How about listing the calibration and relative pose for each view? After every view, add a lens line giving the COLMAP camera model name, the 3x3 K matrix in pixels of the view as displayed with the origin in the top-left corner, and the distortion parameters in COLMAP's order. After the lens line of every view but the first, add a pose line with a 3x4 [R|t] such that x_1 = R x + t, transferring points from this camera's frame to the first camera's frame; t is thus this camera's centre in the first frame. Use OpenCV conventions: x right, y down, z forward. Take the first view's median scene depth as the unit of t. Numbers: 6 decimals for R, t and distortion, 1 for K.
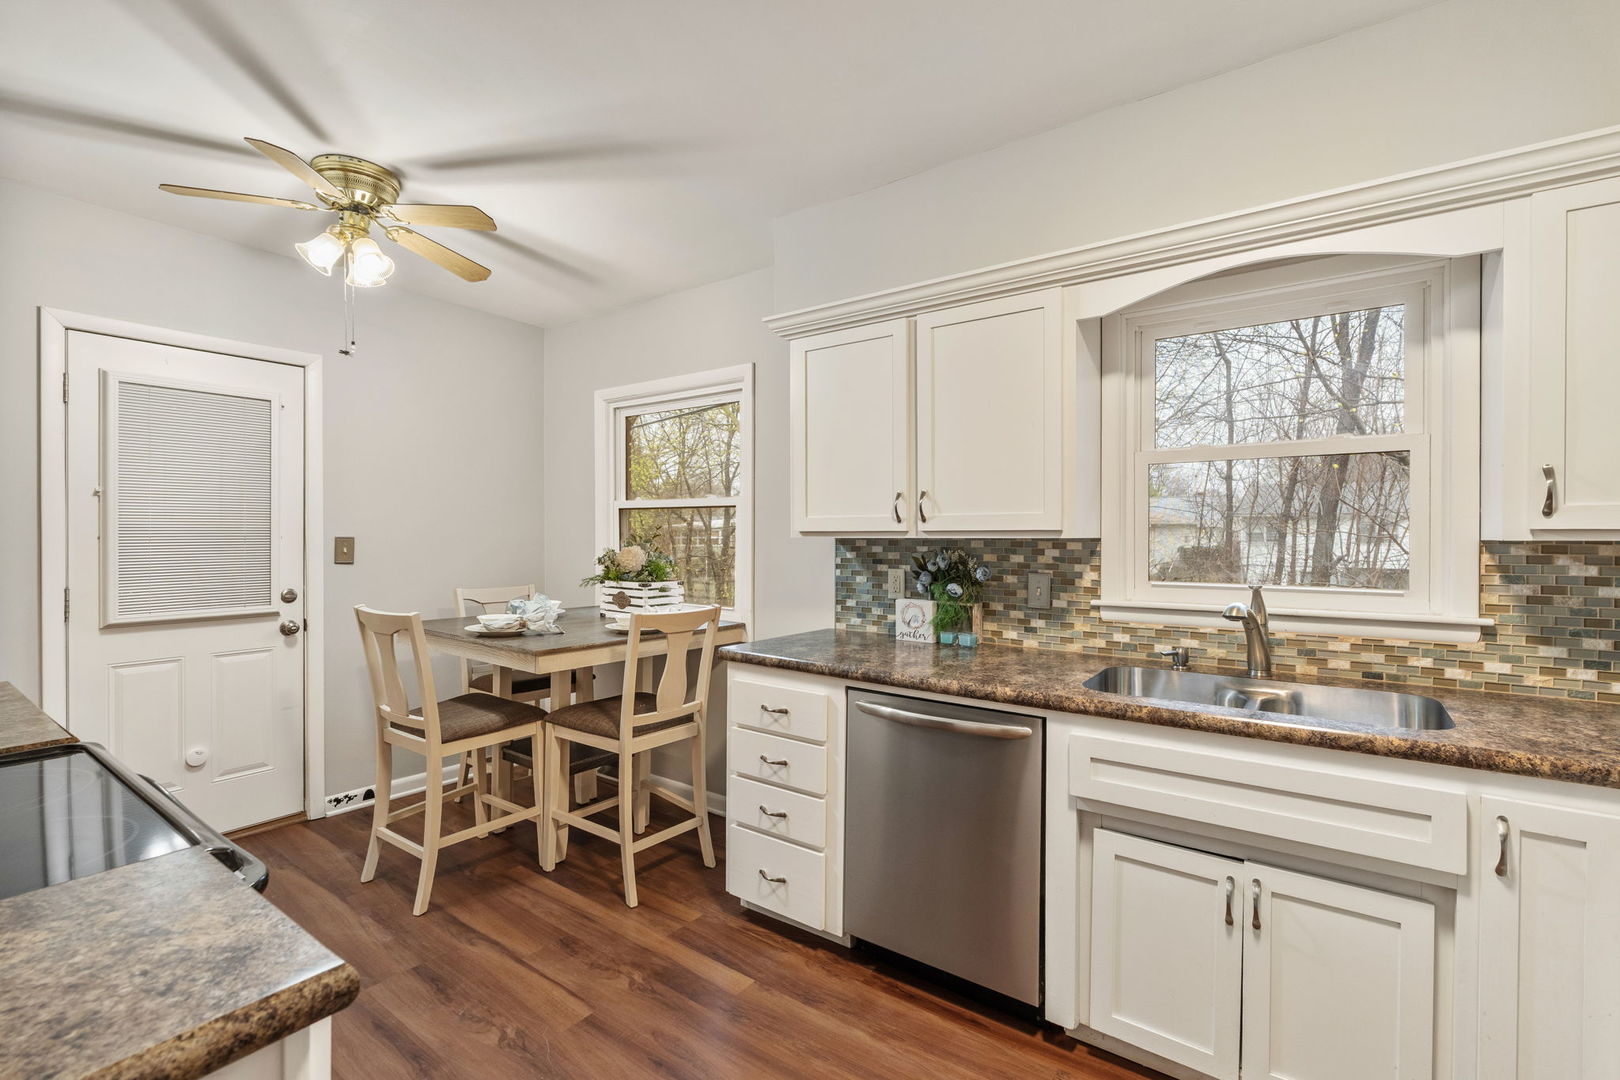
lens RADIAL K [[720.6, 0, 807.9], [0, 720.6, 536.1], [0, 0, 1]] dist [-0.001072, -0.000024]
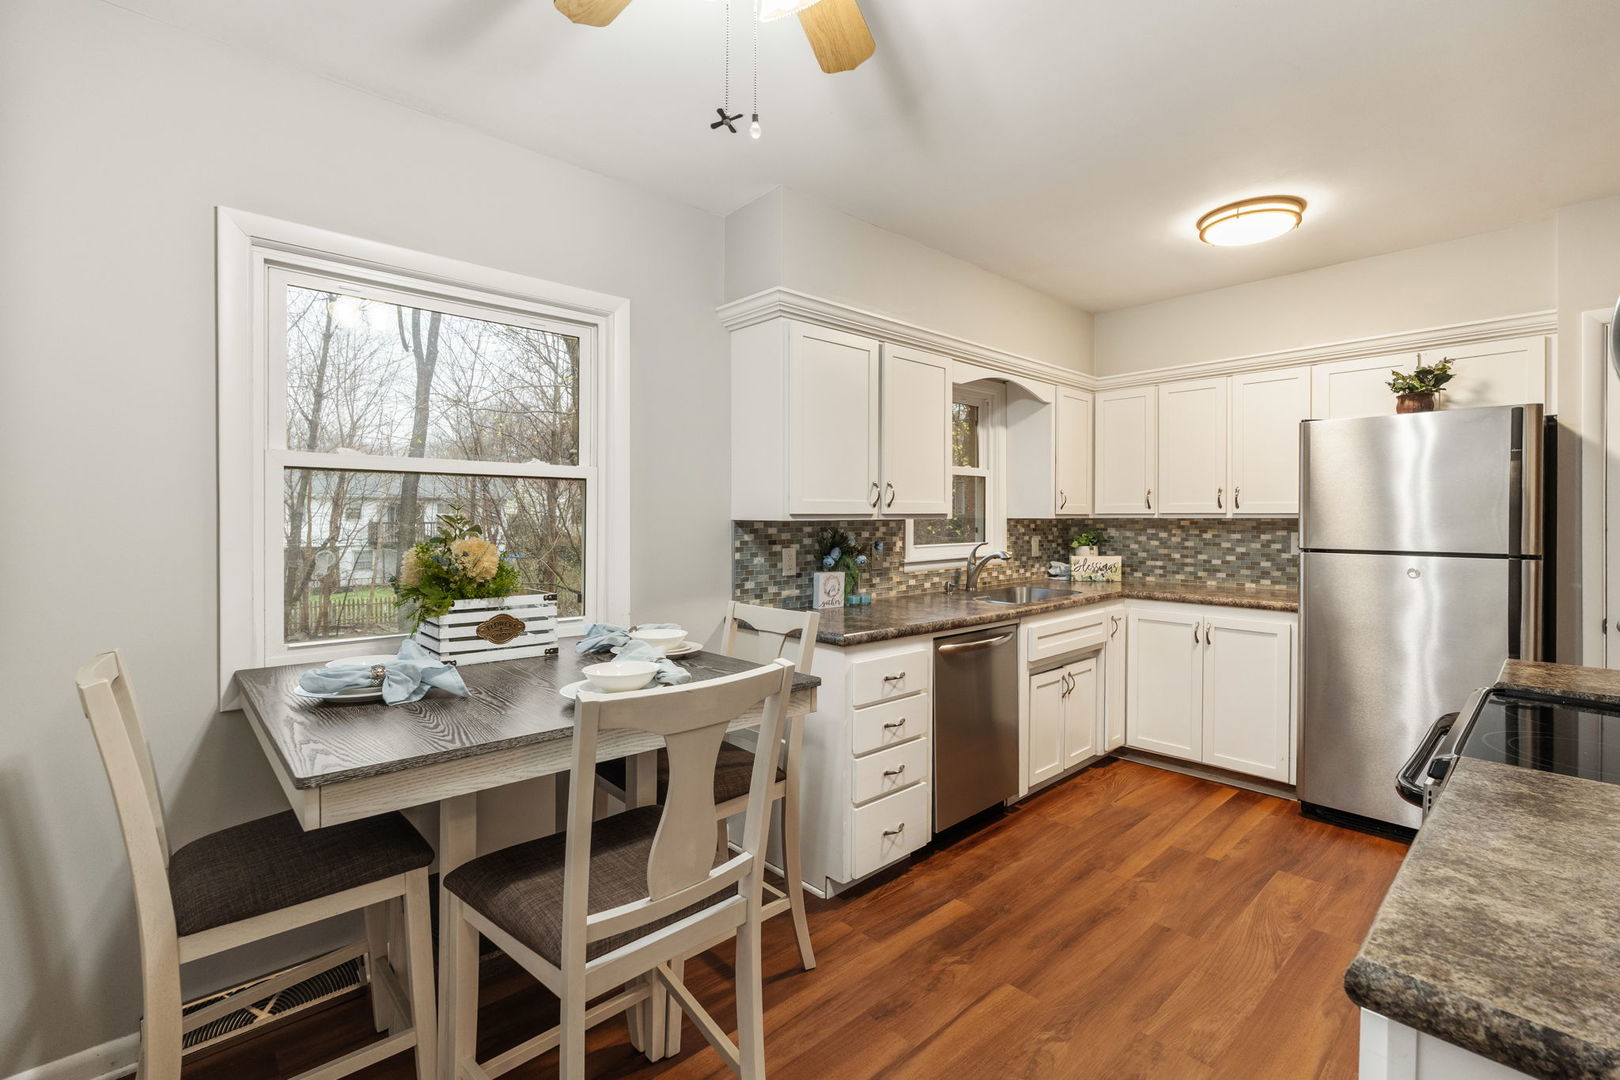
lens RADIAL K [[731.6, 0, 811.4], [0, 731.6, 521.3], [0, 0, 1]] dist [-0.002303, -0.000108]
pose [[0.178982, -0.009671, 0.983805, -1.145579], [0.002637, 0.999953, 0.009350, -0.006601], [-0.983849, 0.000920, 0.178999, 0.912525]]
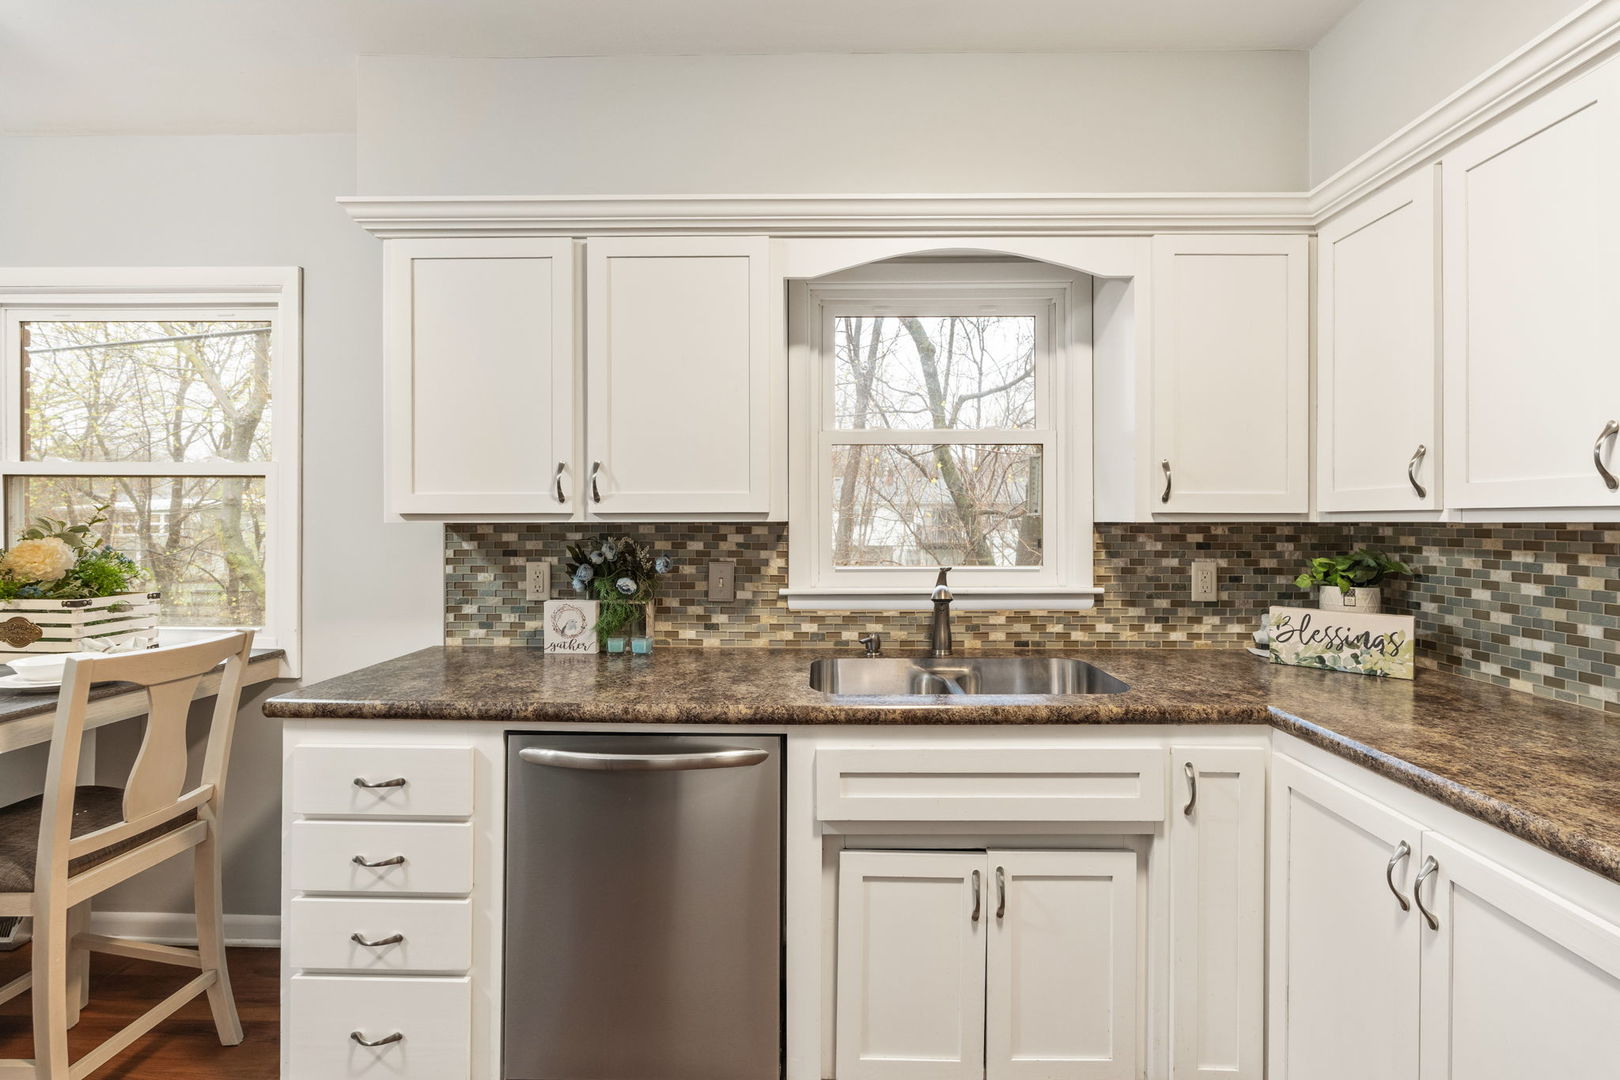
lens RADIAL K [[720.7, 0, 811.0], [0, 720.7, 517.0], [0, 0, 1]] dist [-0.001205, -0.000558]
pose [[0.815699, 0.000379, 0.578477, -0.104368], [0.002467, 0.999988, -0.004134, 0.000710], [-0.578471, 0.004799, 0.815688, 0.227177]]
